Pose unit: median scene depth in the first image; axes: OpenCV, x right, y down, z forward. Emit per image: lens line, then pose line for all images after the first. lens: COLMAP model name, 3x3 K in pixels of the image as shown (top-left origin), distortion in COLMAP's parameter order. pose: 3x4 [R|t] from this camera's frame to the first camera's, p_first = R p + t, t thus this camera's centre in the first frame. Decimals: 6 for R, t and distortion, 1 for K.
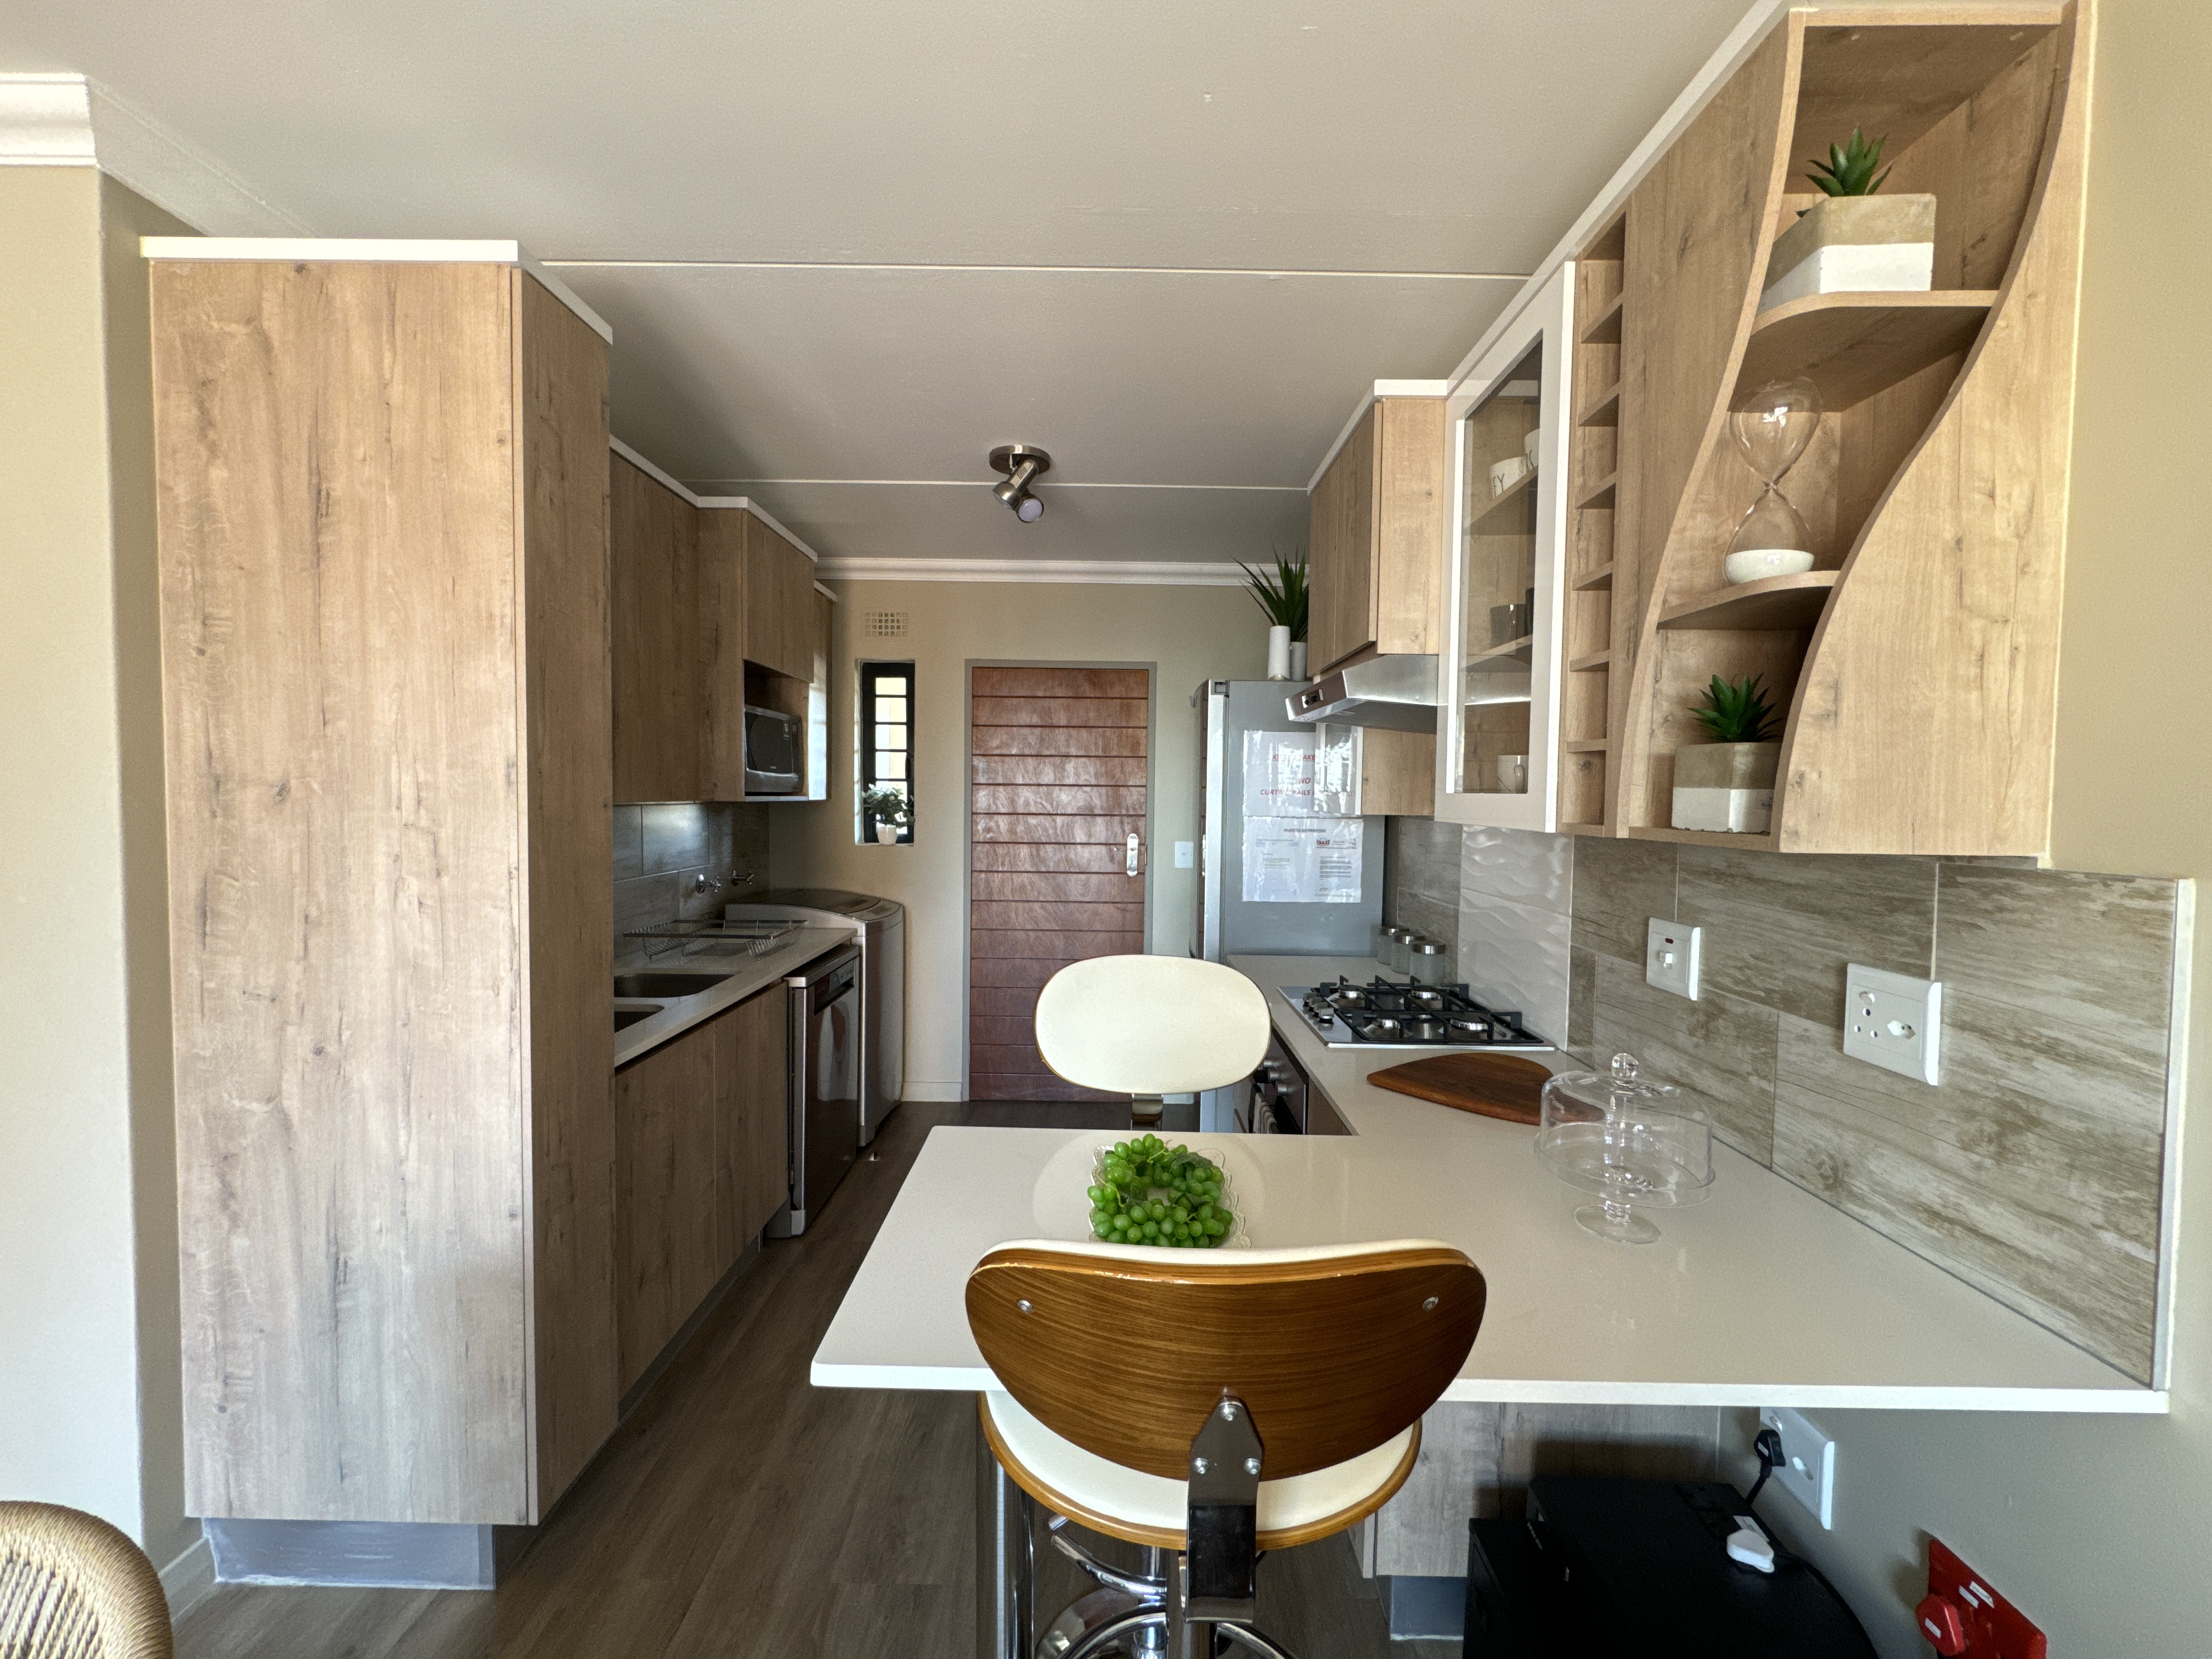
lens RADIAL K [[882.2, 0, 1103.6], [0, 882.2, 826.5], [0, 0, 1]] dist [-0.000846, 0.000045]
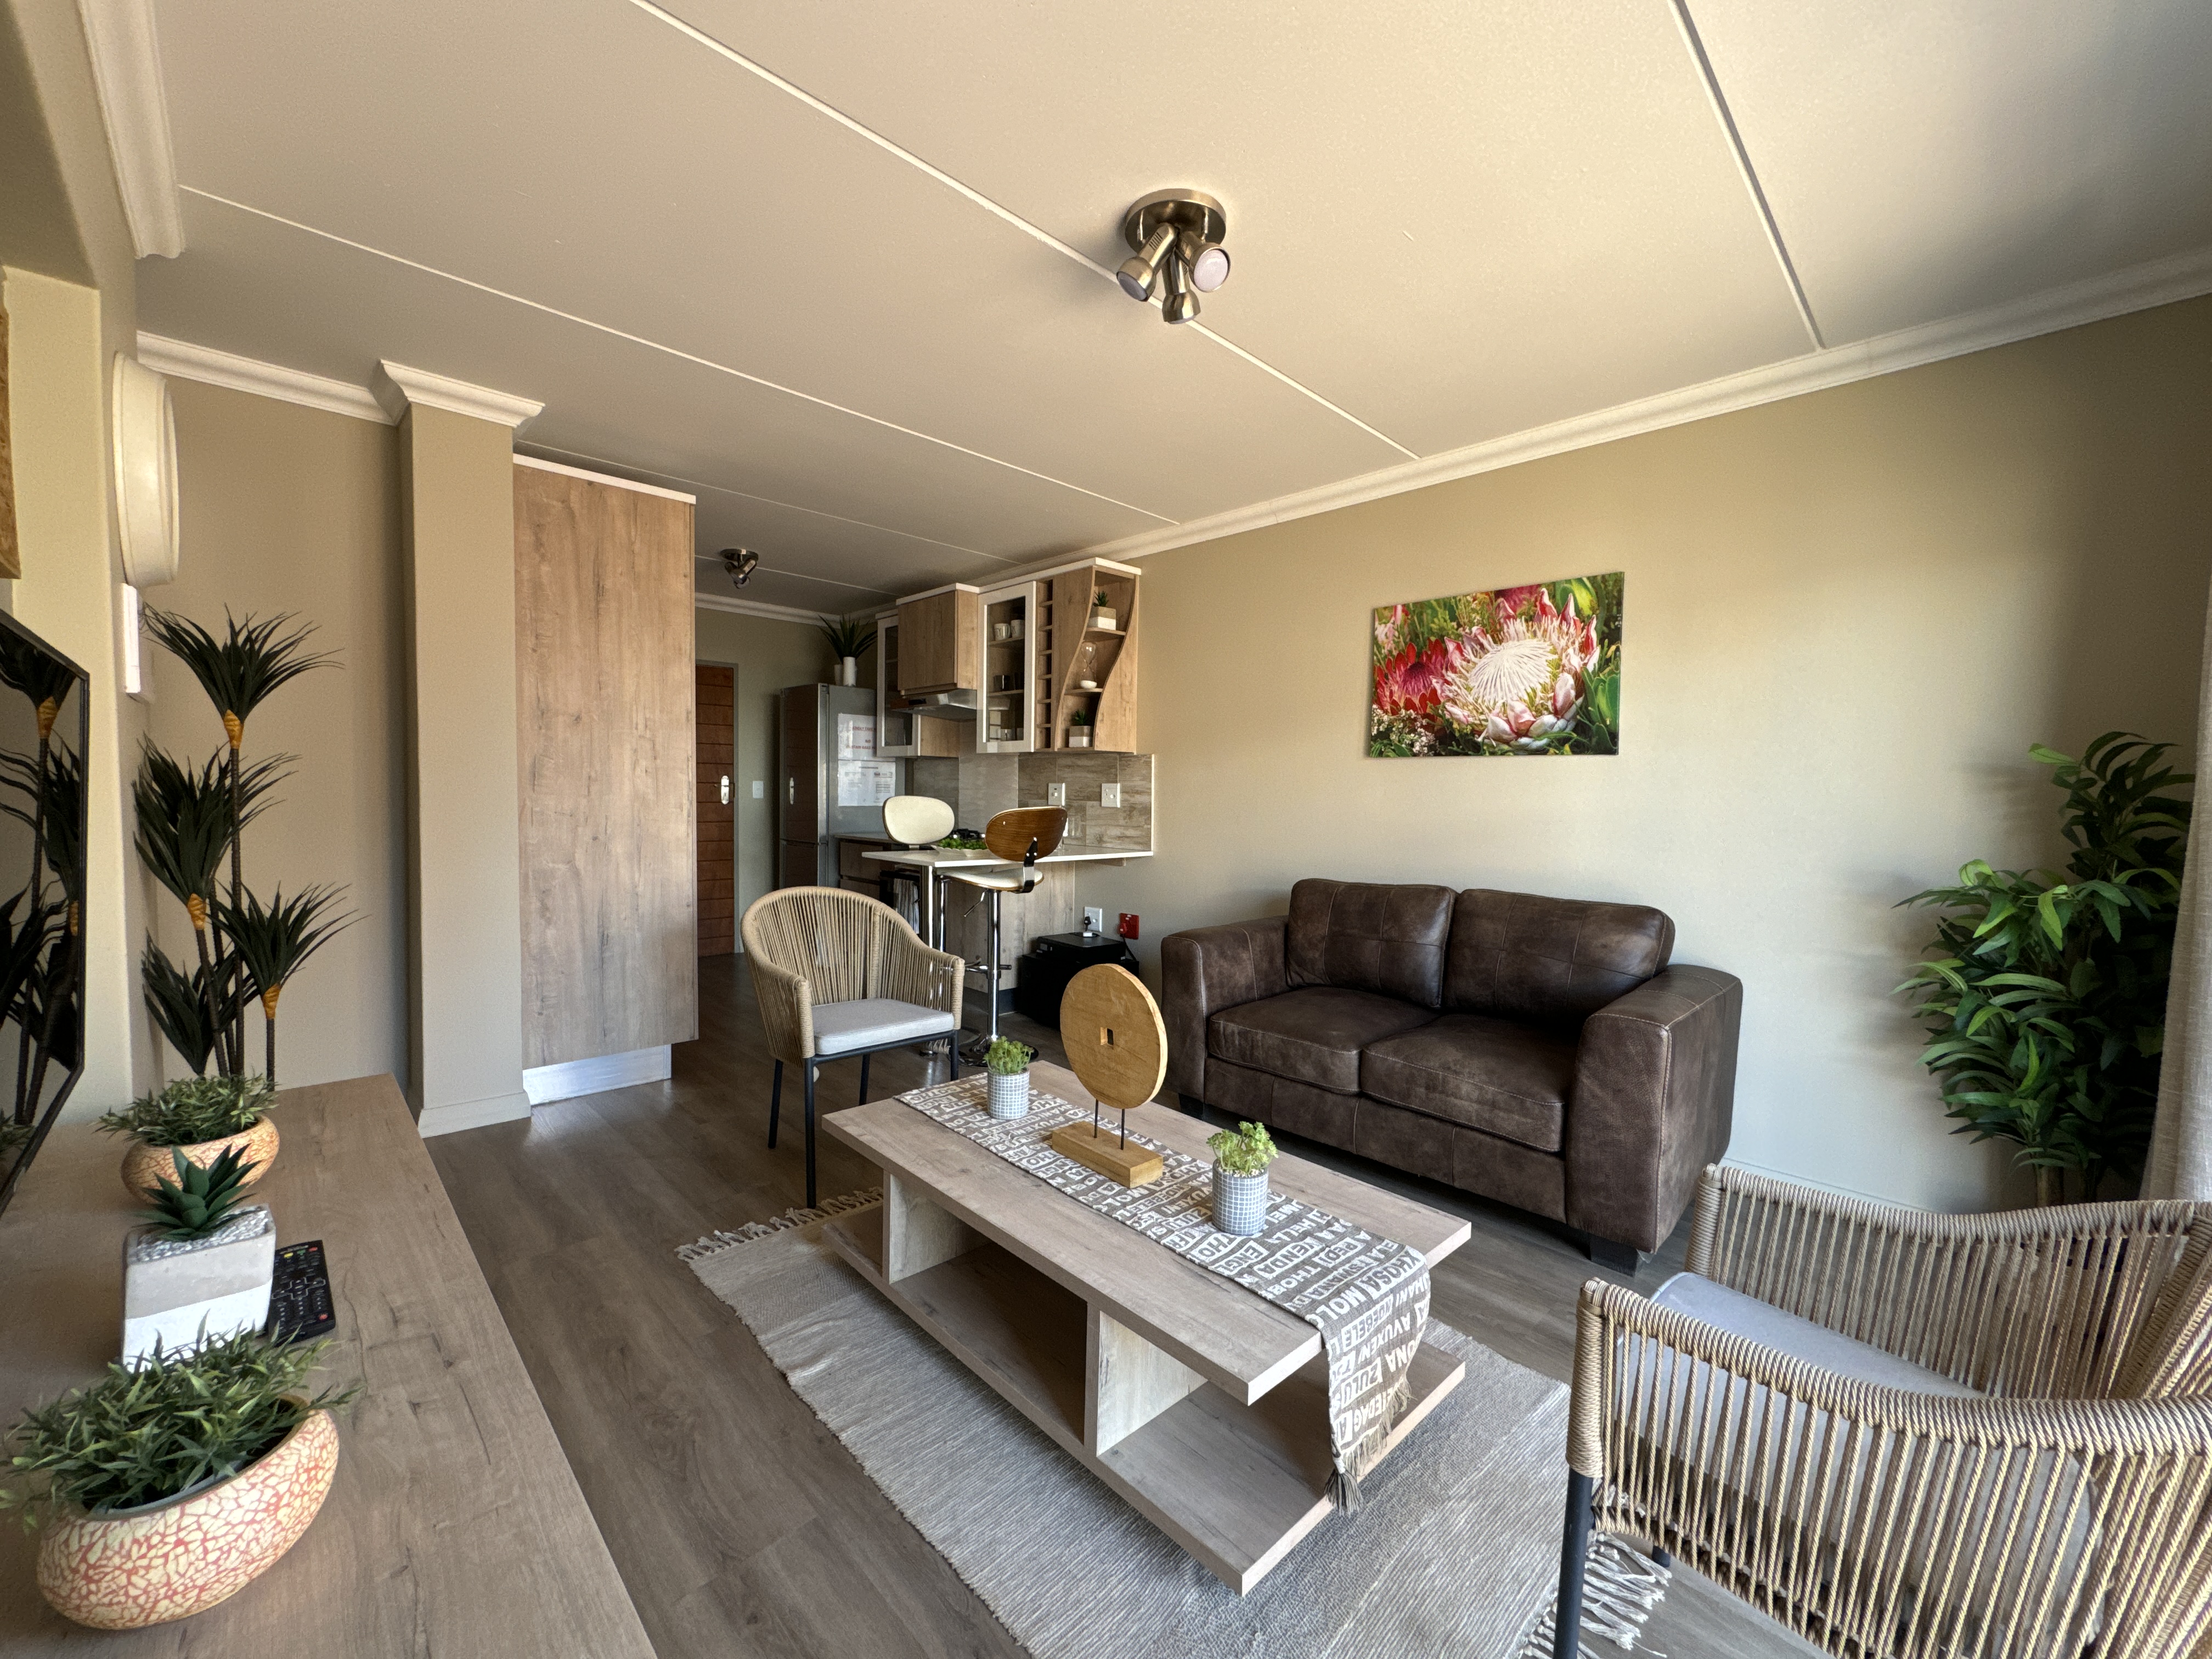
lens RADIAL K [[882.2, 0, 1103.6], [0, 882.2, 826.5], [0, 0, 1]] dist [-0.000846, 0.000045]
pose [[0.714503, -0.032070, 0.698897, -1.526337], [0.022870, 0.999486, 0.022482, 0.205918], [-0.699259, -0.000079, 0.714869, -1.457382]]
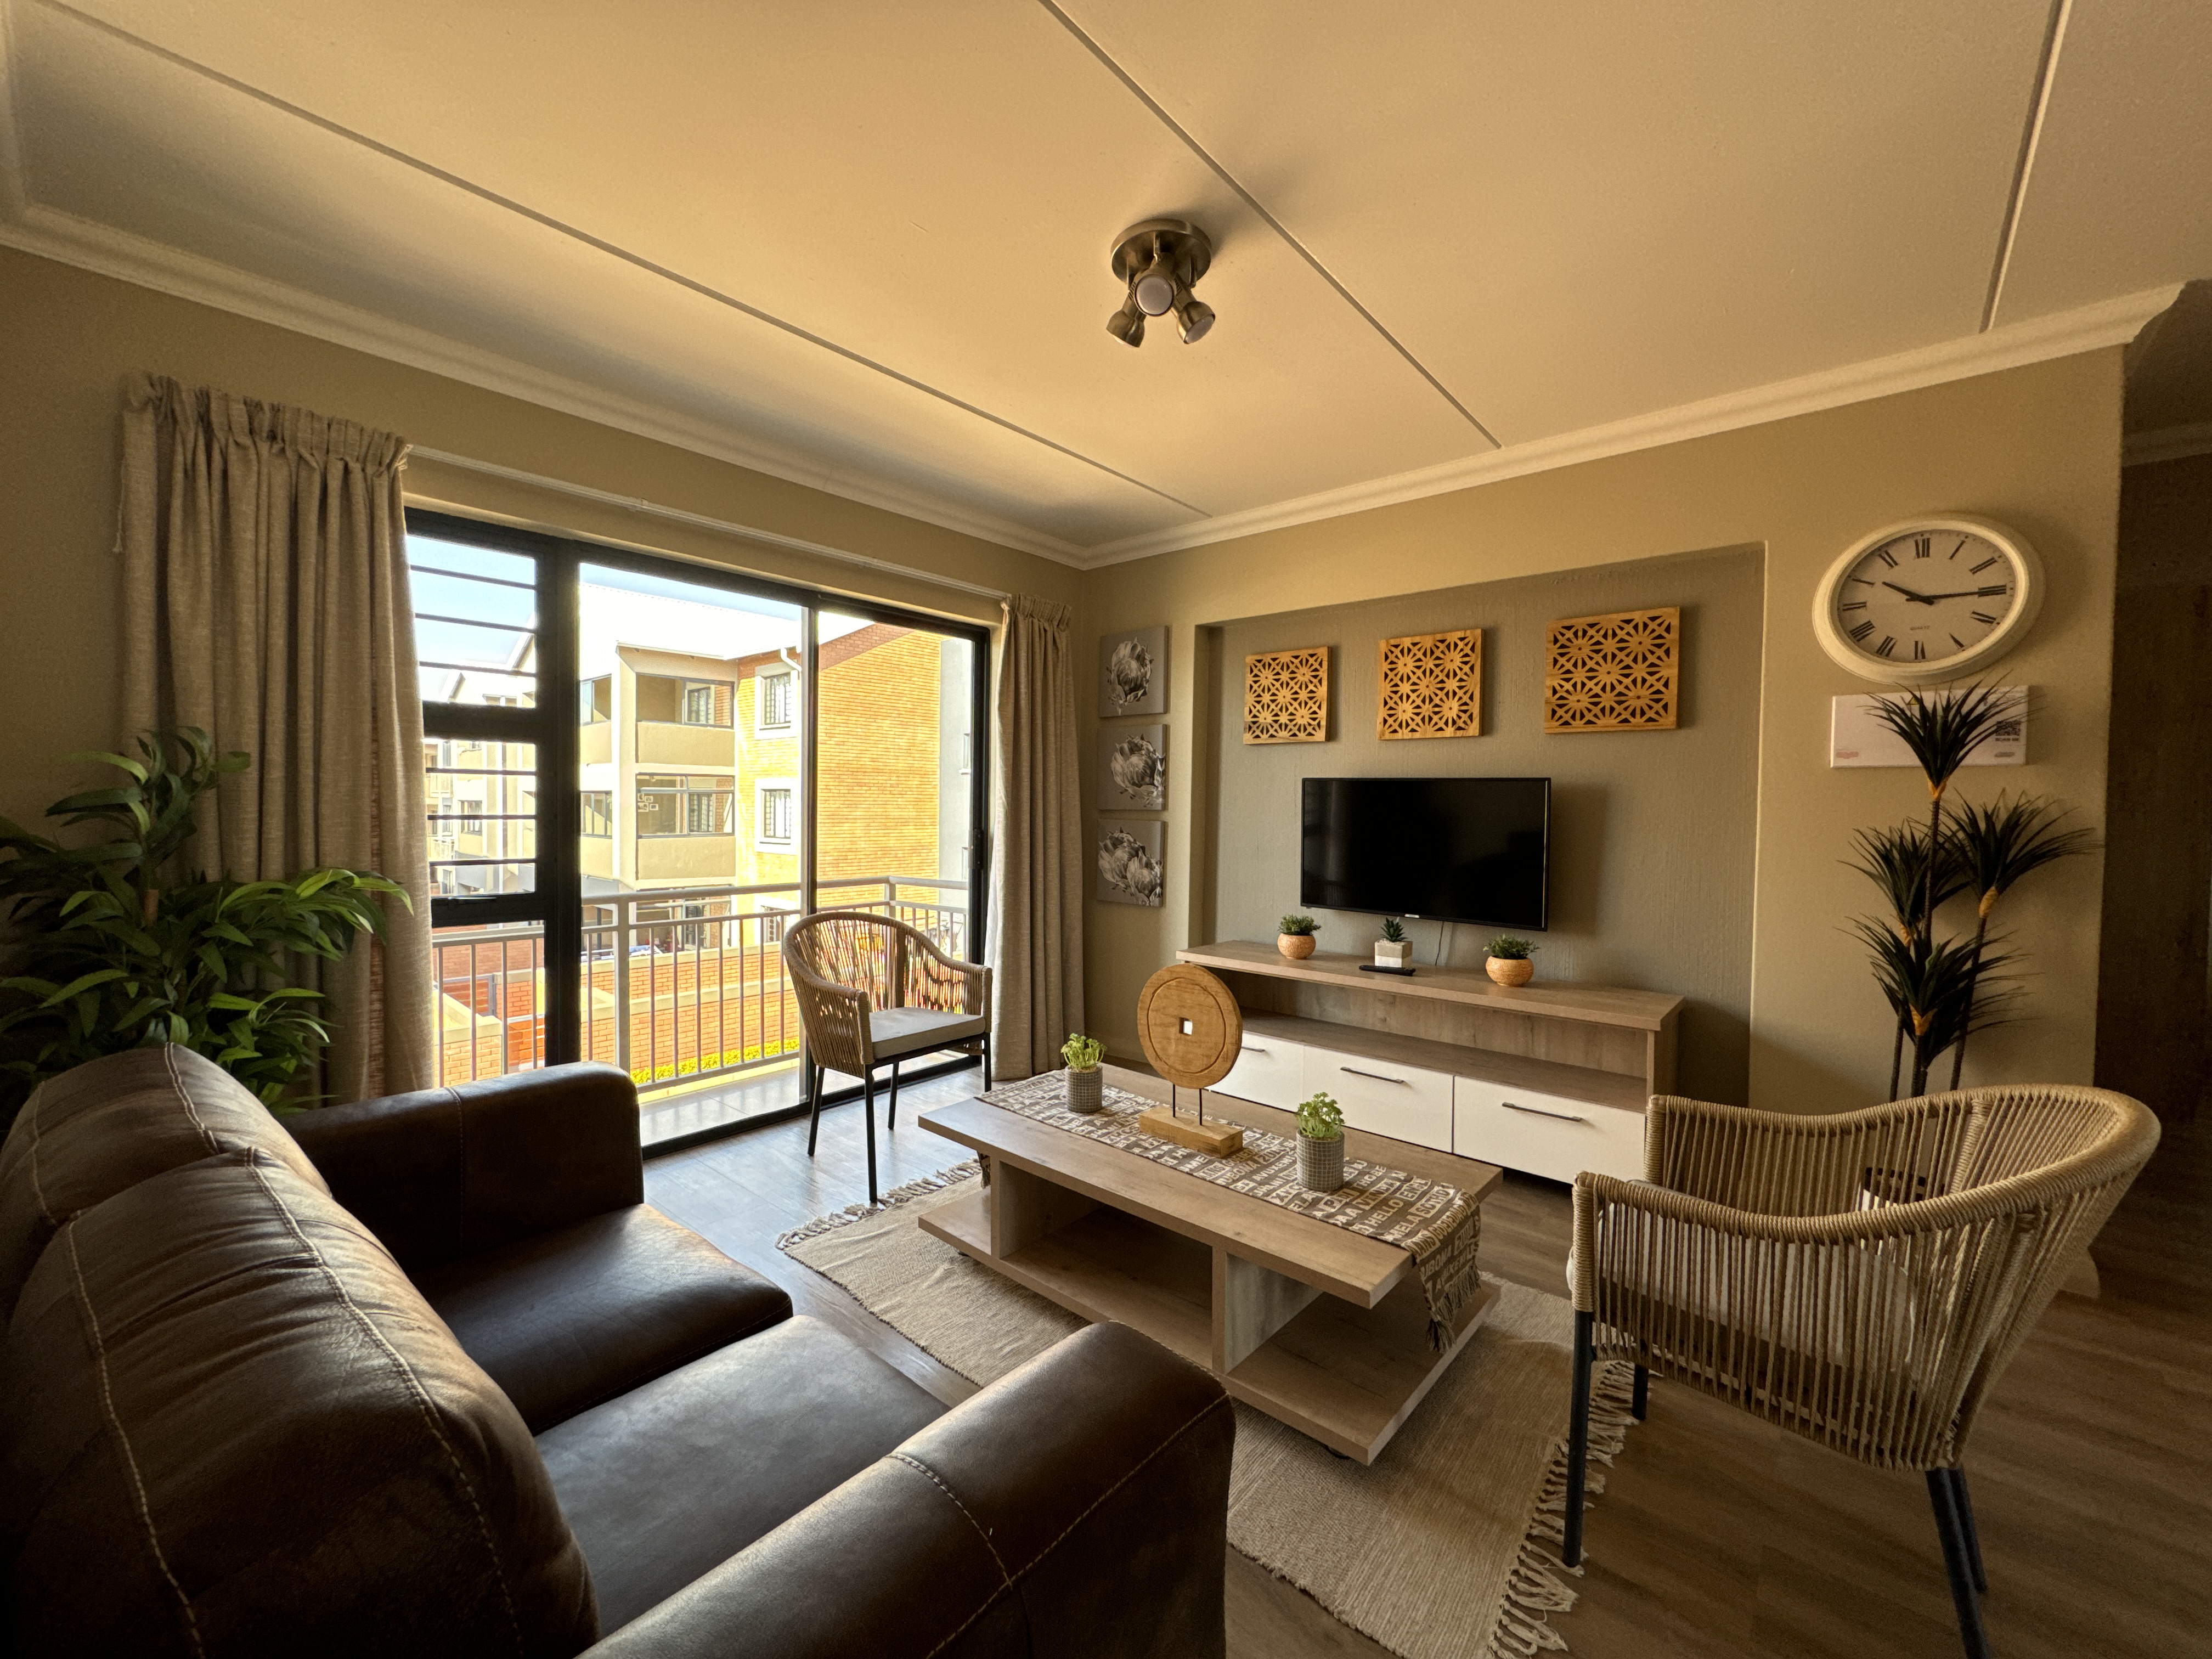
lens RADIAL K [[882.2, 0, 1103.6], [0, 882.2, 826.5], [0, 0, 1]] dist [-0.000846, 0.000045]
pose [[-0.654145, -0.001100, -0.756368, 0.580229], [-0.052145, 0.997685, 0.043647, 0.143453], [0.754569, 0.067992, -0.652688, 0.287168]]
